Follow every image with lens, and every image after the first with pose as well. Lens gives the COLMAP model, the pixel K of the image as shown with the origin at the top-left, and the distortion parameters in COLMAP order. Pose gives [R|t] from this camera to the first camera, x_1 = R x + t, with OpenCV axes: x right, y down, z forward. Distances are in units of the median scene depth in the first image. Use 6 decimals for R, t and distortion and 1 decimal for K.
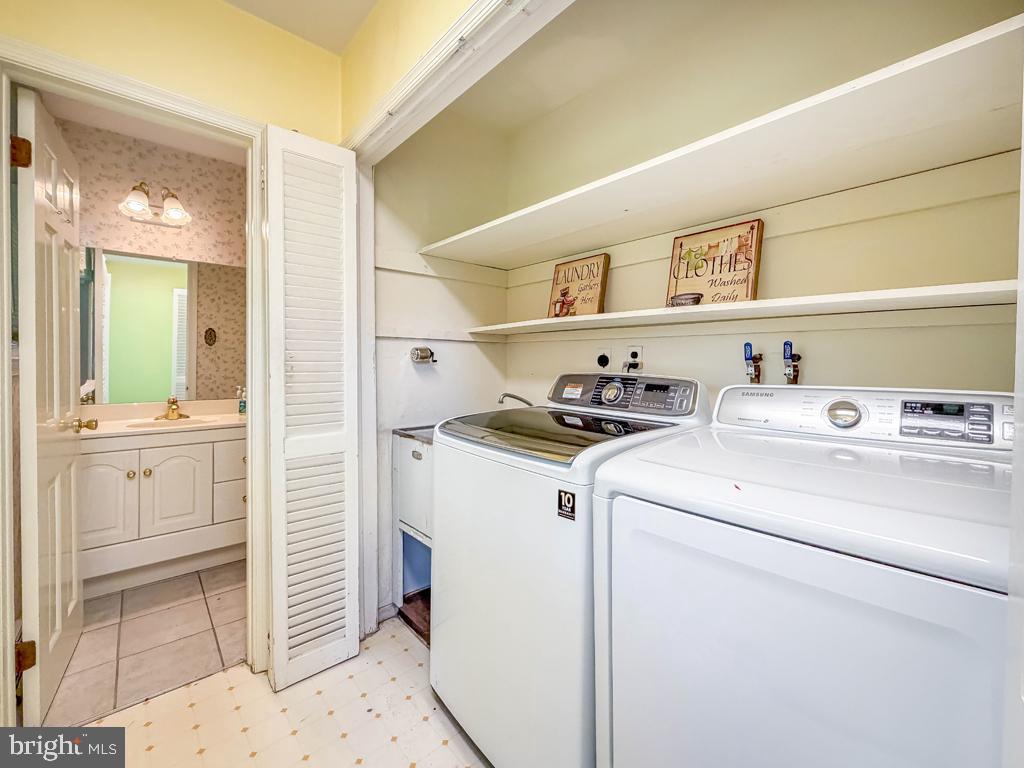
lens RADIAL K [[419.7, 0, 507.8], [0, 419.7, 363.6], [0, 0, 1]] dist [-0.001339, -0.000687]
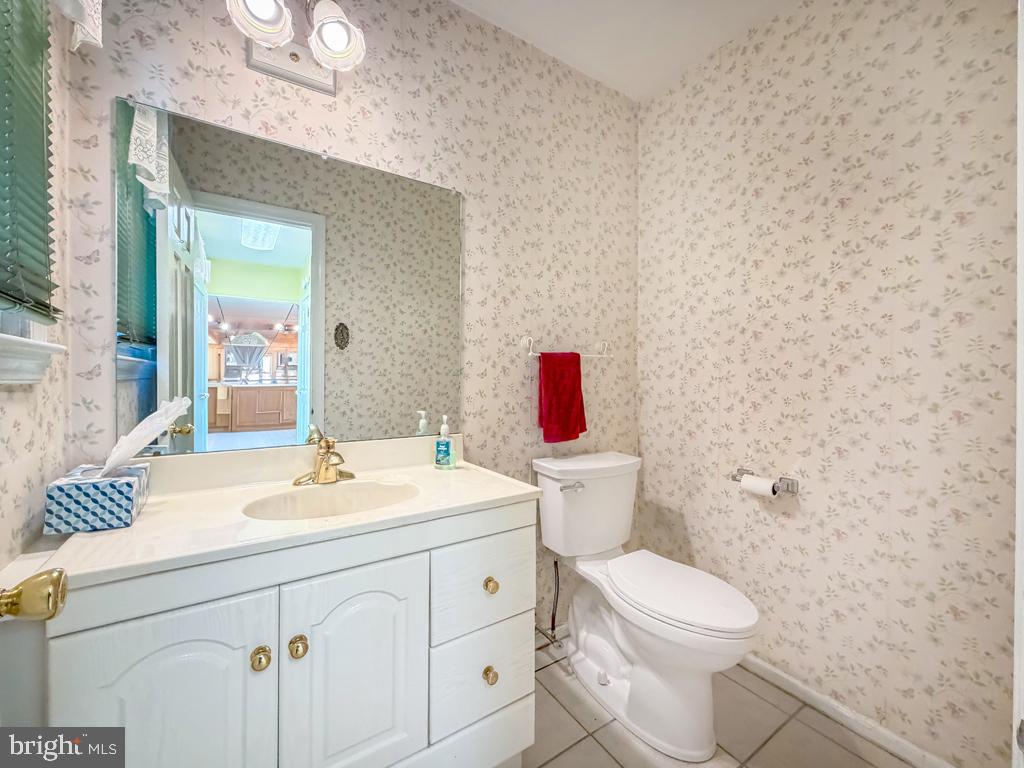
lens RADIAL K [[419.7, 0, 512.5], [0, 419.7, 382.4], [0, 0, 1]] dist [-0.001339, -0.000687]
pose [[0.990846, -0.003485, -0.134955, -0.351804], [0.003399, 0.999994, -0.000868, 0.013353], [0.134957, 0.000401, 0.990851, 0.372112]]
